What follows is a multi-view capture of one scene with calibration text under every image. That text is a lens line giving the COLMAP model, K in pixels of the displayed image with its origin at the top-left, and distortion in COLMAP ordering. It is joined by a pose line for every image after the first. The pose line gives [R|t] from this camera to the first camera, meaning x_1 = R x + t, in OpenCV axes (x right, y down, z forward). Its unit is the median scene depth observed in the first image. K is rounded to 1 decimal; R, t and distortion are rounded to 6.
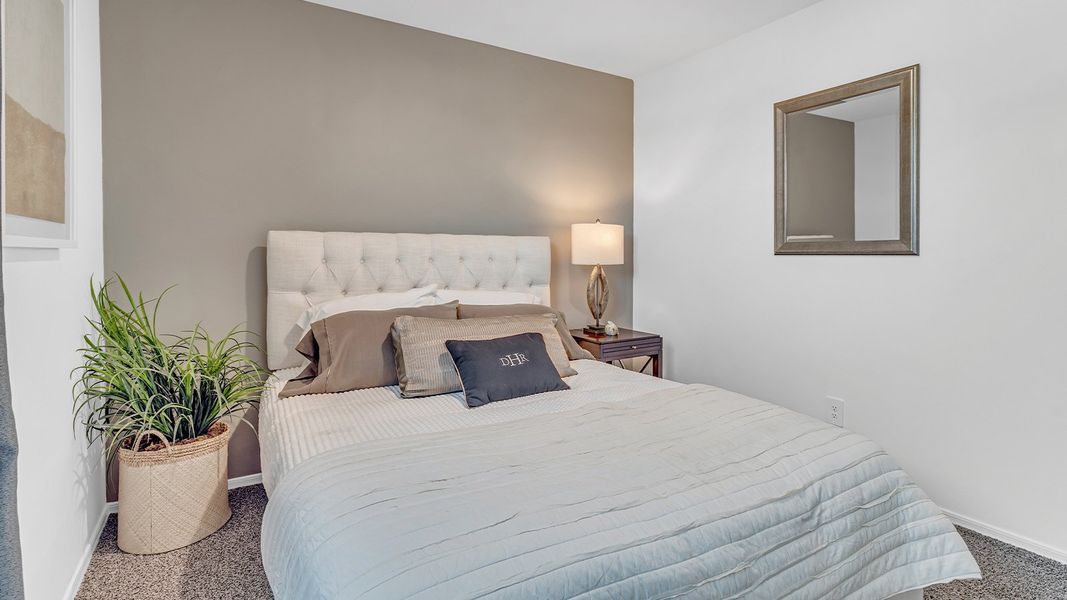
lens RADIAL K [[513.0, 0, 529.2], [0, 513.0, 250.9], [0, 0, 1]] dist [-0.001214, 0.000314]
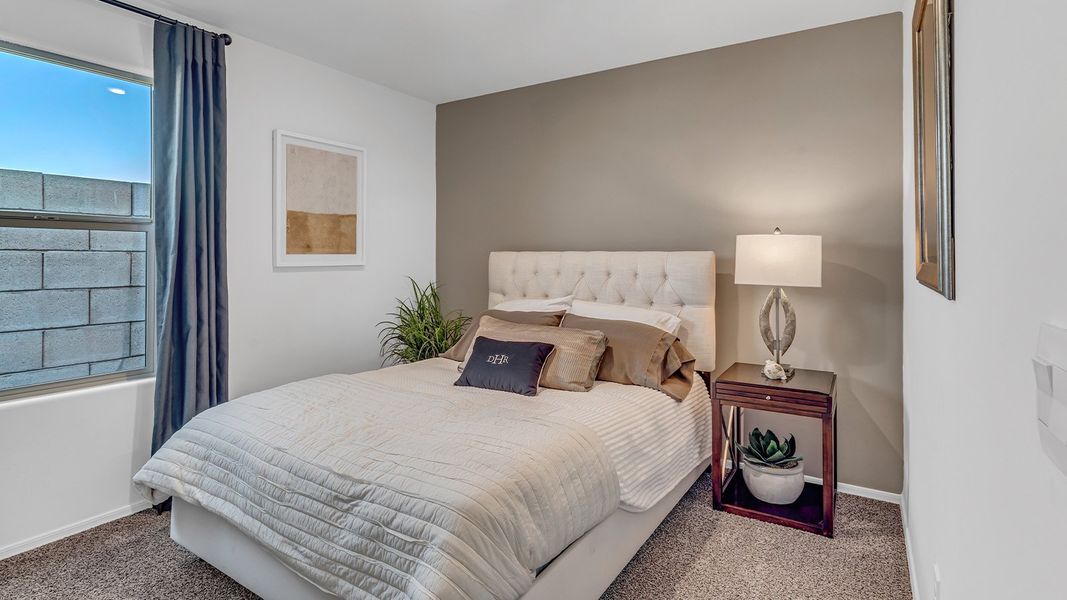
lens RADIAL K [[513.0, 0, 529.2], [0, 513.0, 250.9], [0, 0, 1]] dist [-0.001214, 0.000314]
pose [[0.451047, -0.009491, -0.892450, 0.899160], [0.008296, 0.999945, -0.006441, -0.033442], [0.892462, -0.004499, 0.451101, 0.408749]]
